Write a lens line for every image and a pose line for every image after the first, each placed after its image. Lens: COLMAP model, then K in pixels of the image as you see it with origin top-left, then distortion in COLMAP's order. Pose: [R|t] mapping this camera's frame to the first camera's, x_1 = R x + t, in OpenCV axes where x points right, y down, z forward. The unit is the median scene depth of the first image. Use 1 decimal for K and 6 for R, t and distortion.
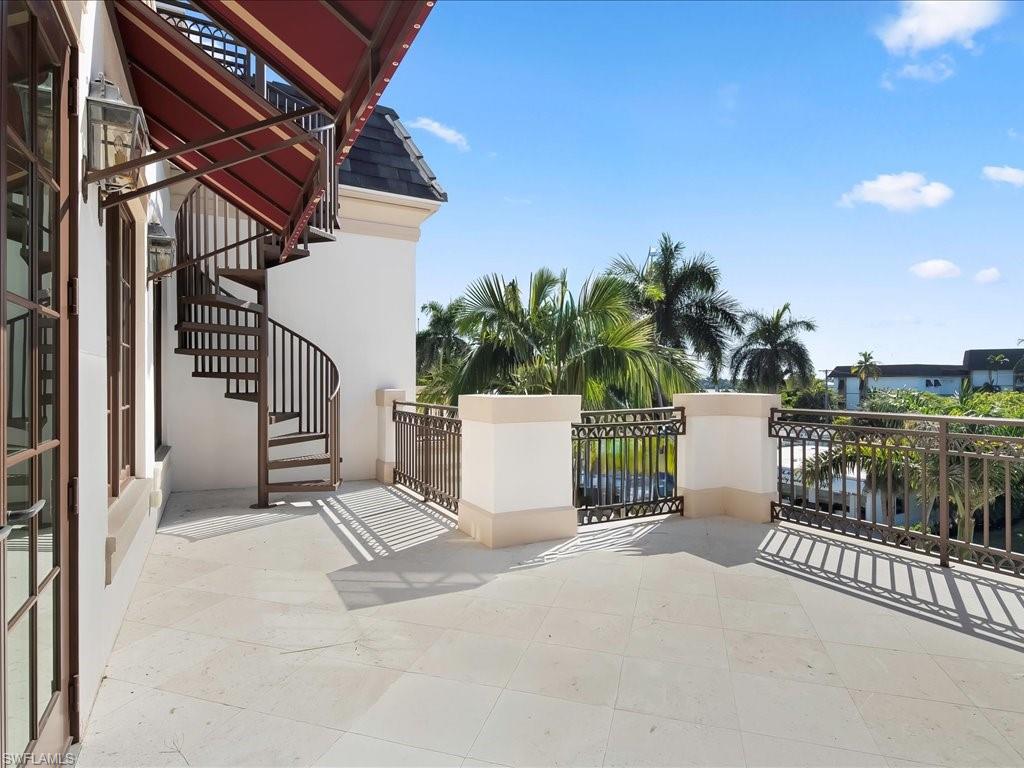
lens RADIAL K [[555.8, 0, 512.3], [0, 555.8, 383.6], [0, 0, 1]] dist [0.004273, -0.001048]
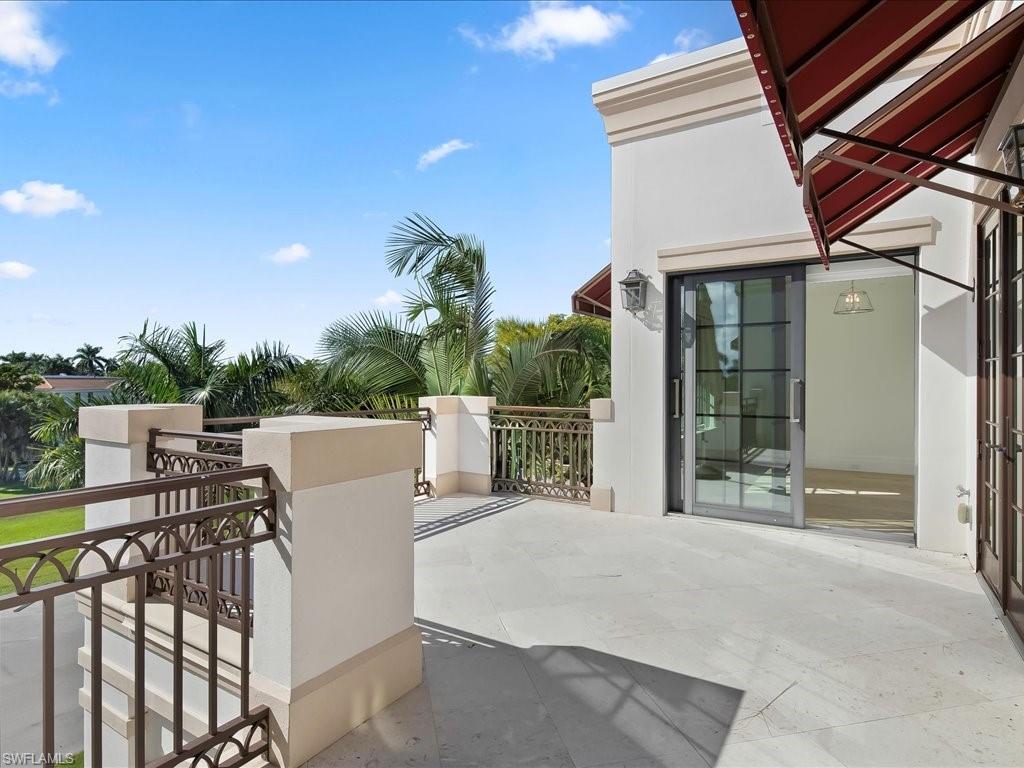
lens RADIAL K [[555.8, 0, 512.8], [0, 555.8, 380.9], [0, 0, 1]] dist [0.004273, -0.001048]
pose [[-0.492125, -0.008005, 0.870488, -0.719413], [-0.004644, 0.999968, 0.006570, -0.029457], [-0.870512, -0.000809, -0.492146, 1.477822]]
